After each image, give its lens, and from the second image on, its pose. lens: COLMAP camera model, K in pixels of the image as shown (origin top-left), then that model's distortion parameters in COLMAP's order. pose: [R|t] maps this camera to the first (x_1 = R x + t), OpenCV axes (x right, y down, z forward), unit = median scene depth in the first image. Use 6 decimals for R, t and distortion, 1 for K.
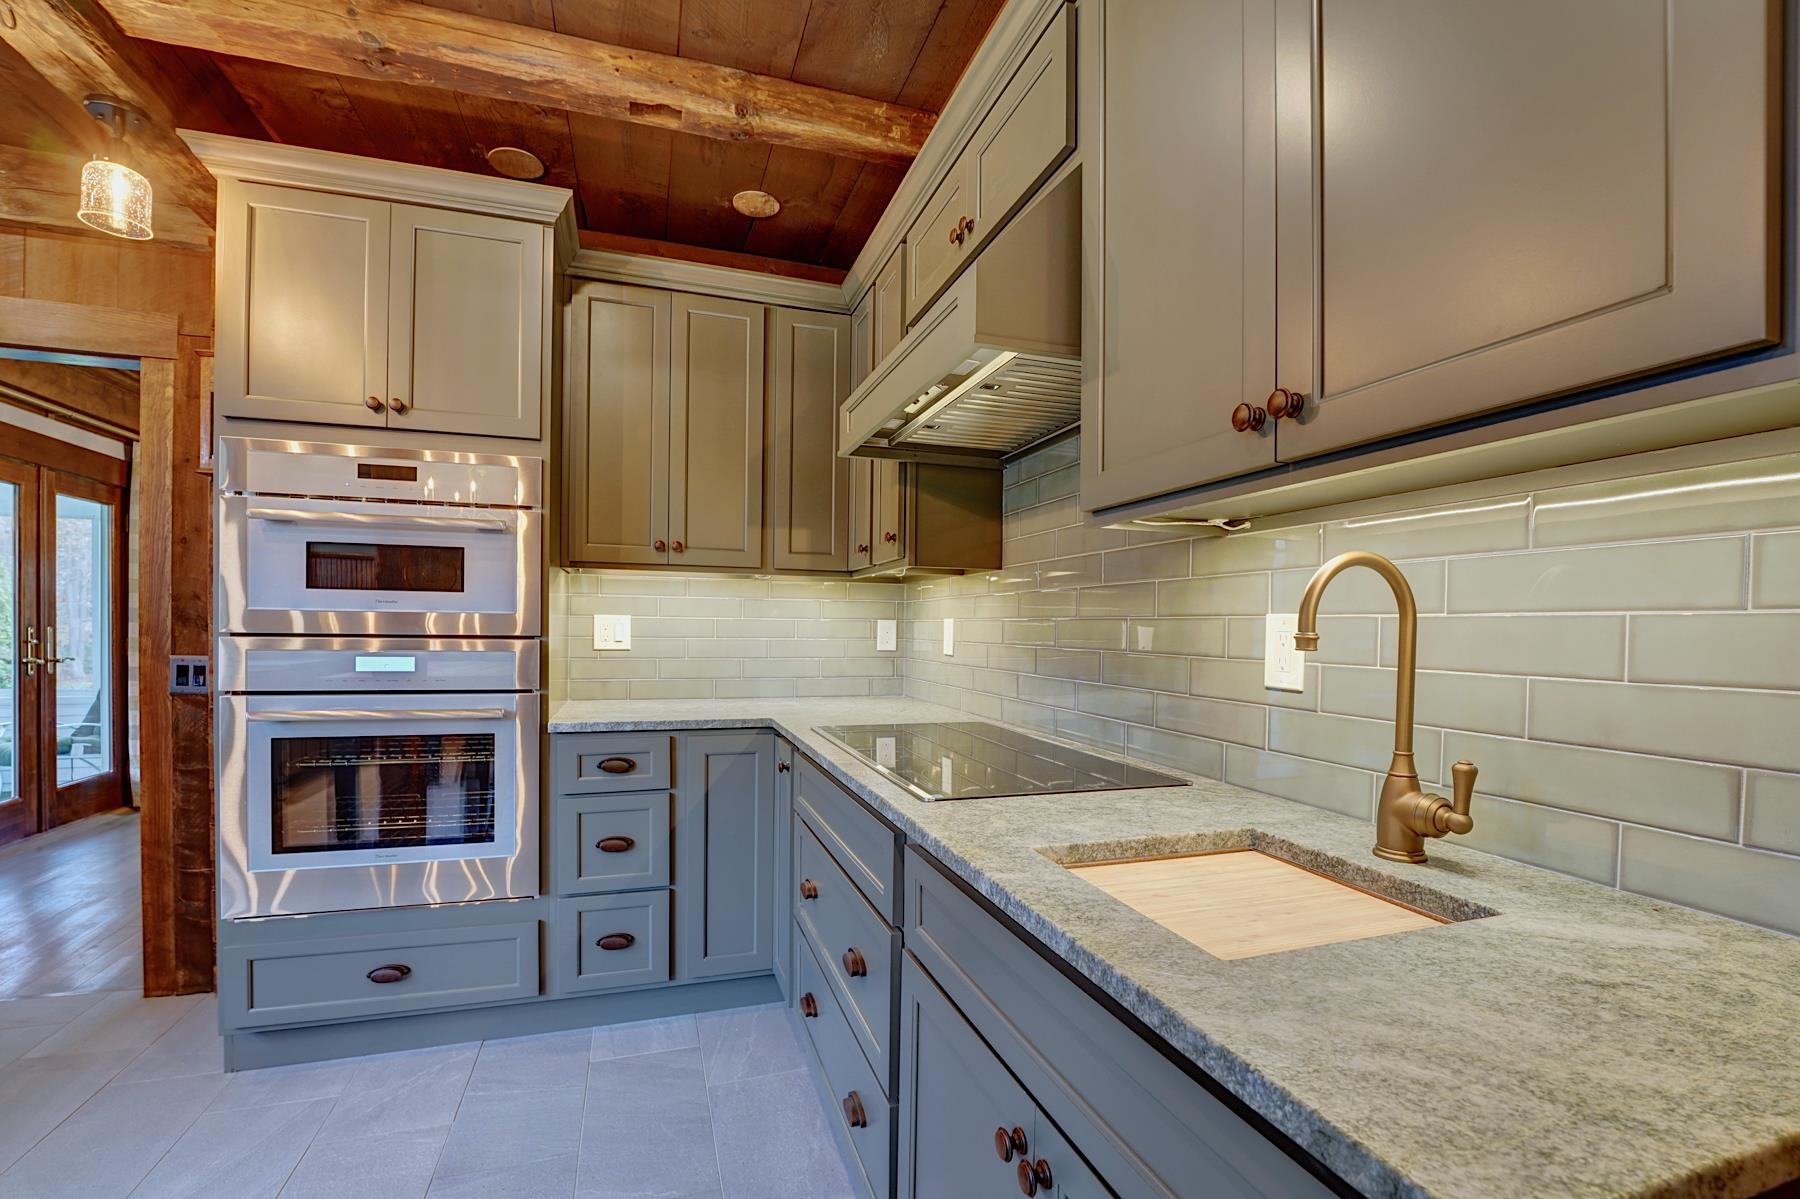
lens RADIAL K [[772.3, 0, 895.7], [0, 772.3, 631.0], [0, 0, 1]] dist [-0.029104, -0.000055]
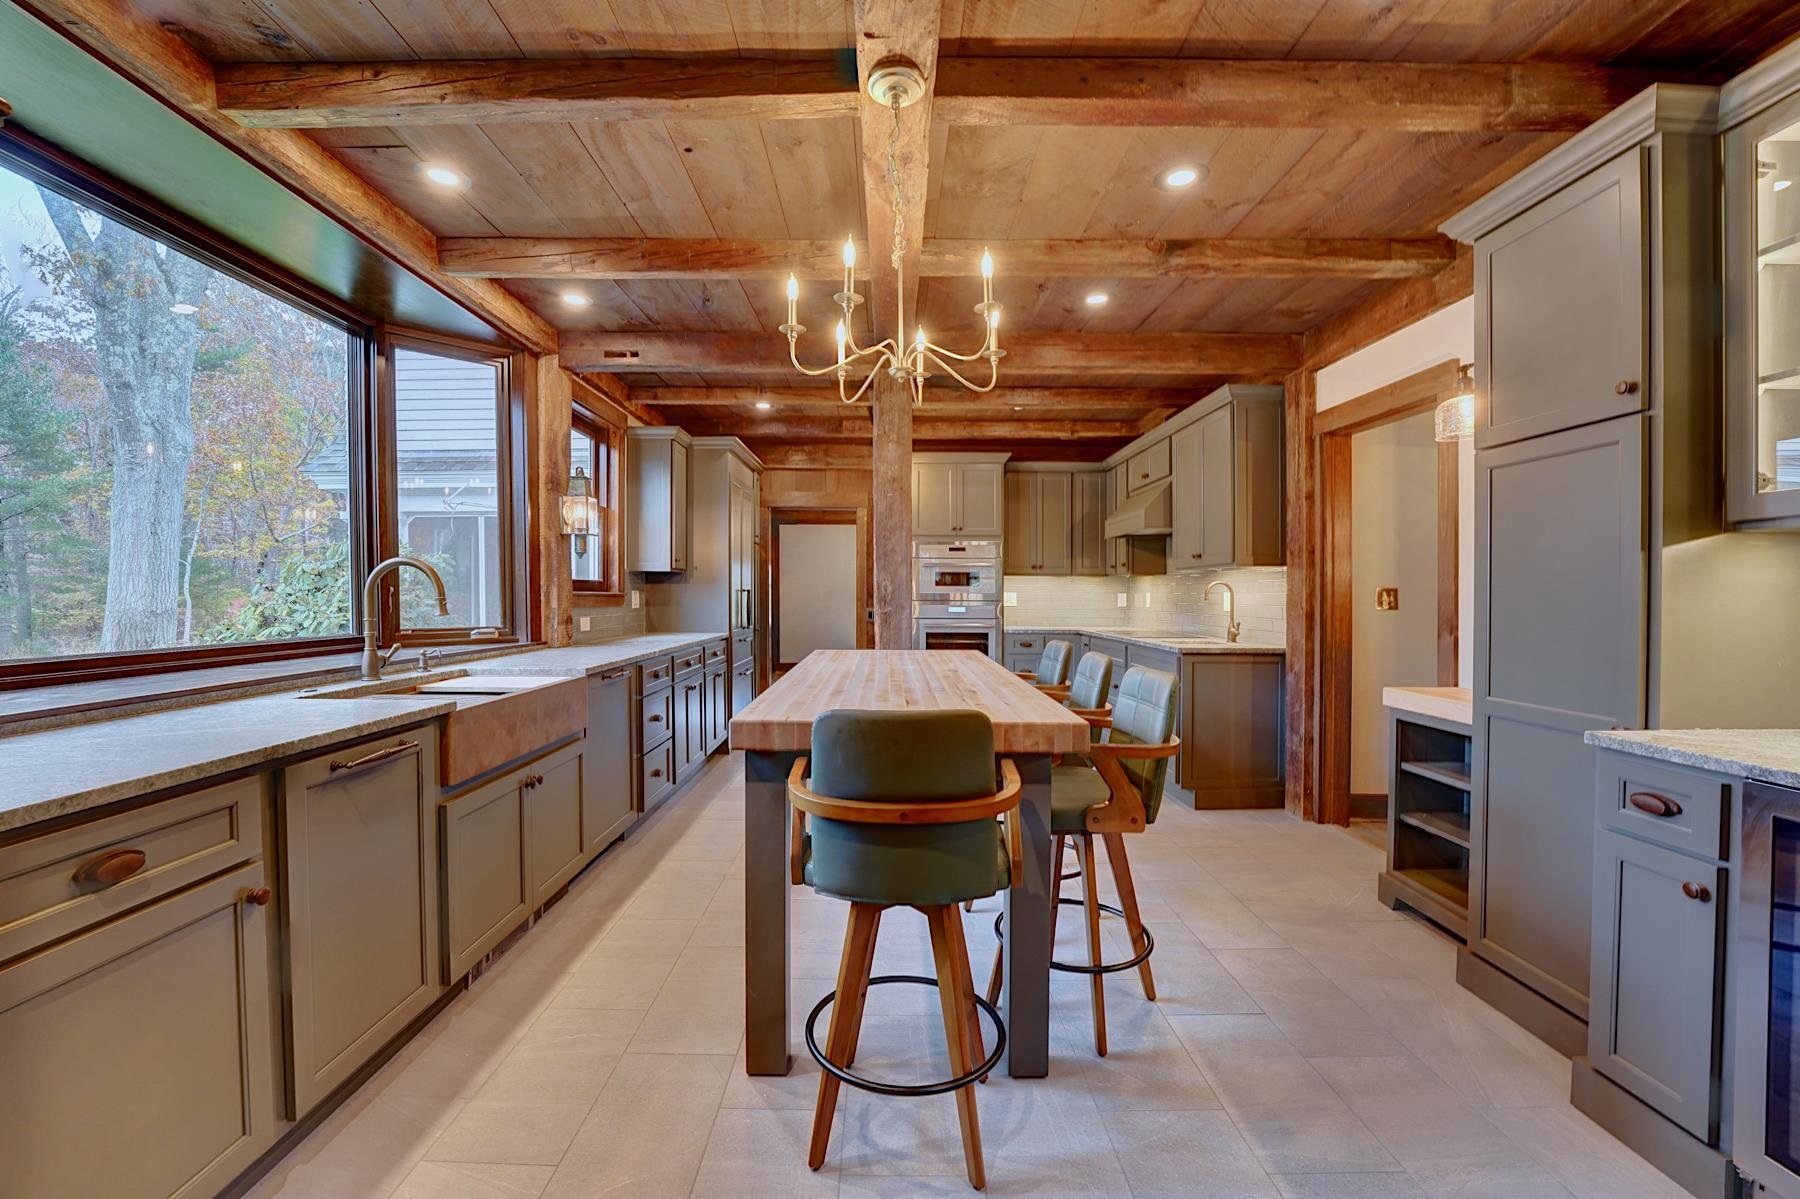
lens RADIAL K [[751.6, 0, 900.0], [0, 751.6, 599.5], [0, 0, 1]] dist [-0.001755, -0.000090]
pose [[0.956049, -0.009301, -0.293060, 0.016976], [0.008323, 0.999955, -0.004583, 0.011636], [0.293089, 0.001943, 0.956083, -1.839036]]
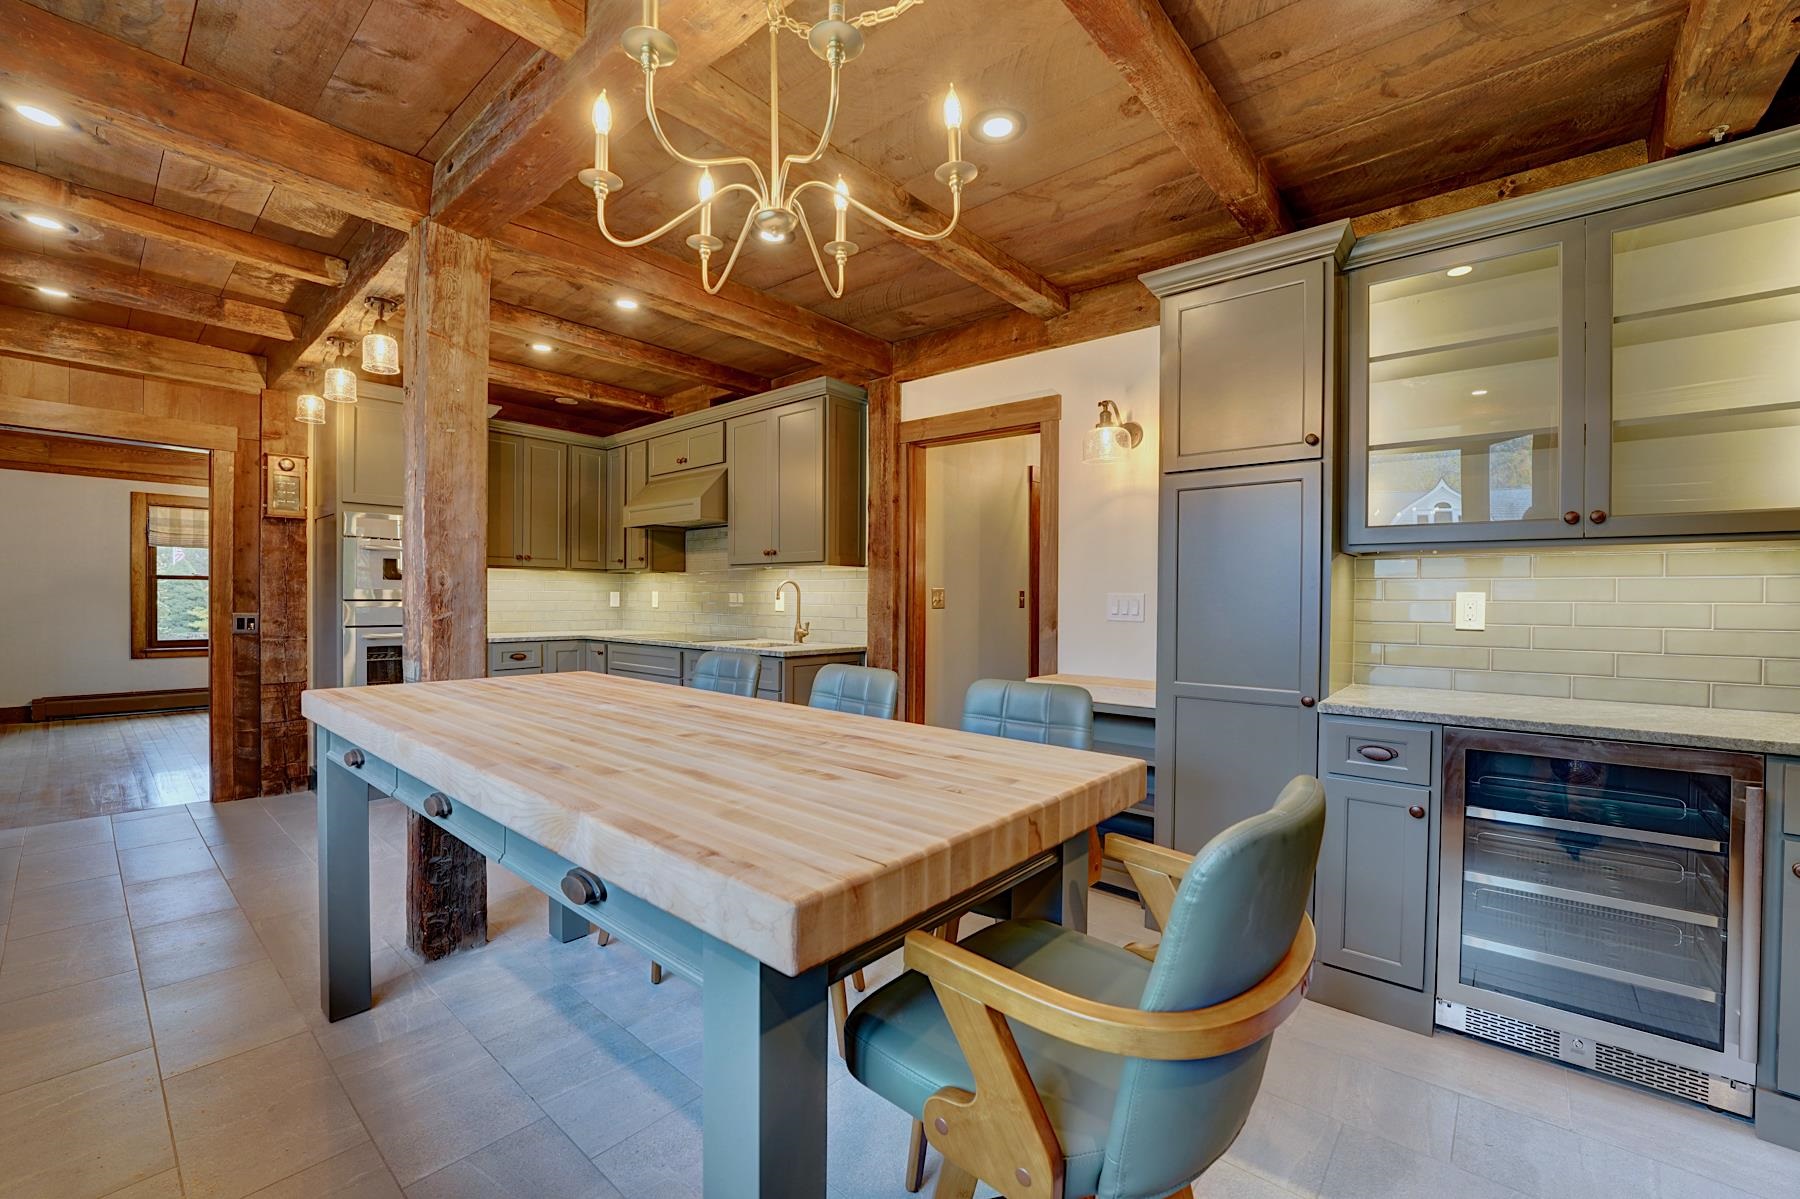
lens RADIAL K [[738.6, 0, 900.0], [0, 738.6, 599.5], [0, 0, 1]] dist [-0.017987, -0.000085]
pose [[0.852951, -0.009148, 0.521910, -0.521522], [0.007977, 0.999958, 0.004491, 0.004221], [-0.521929, 0.000332, 0.852989, -1.416542]]
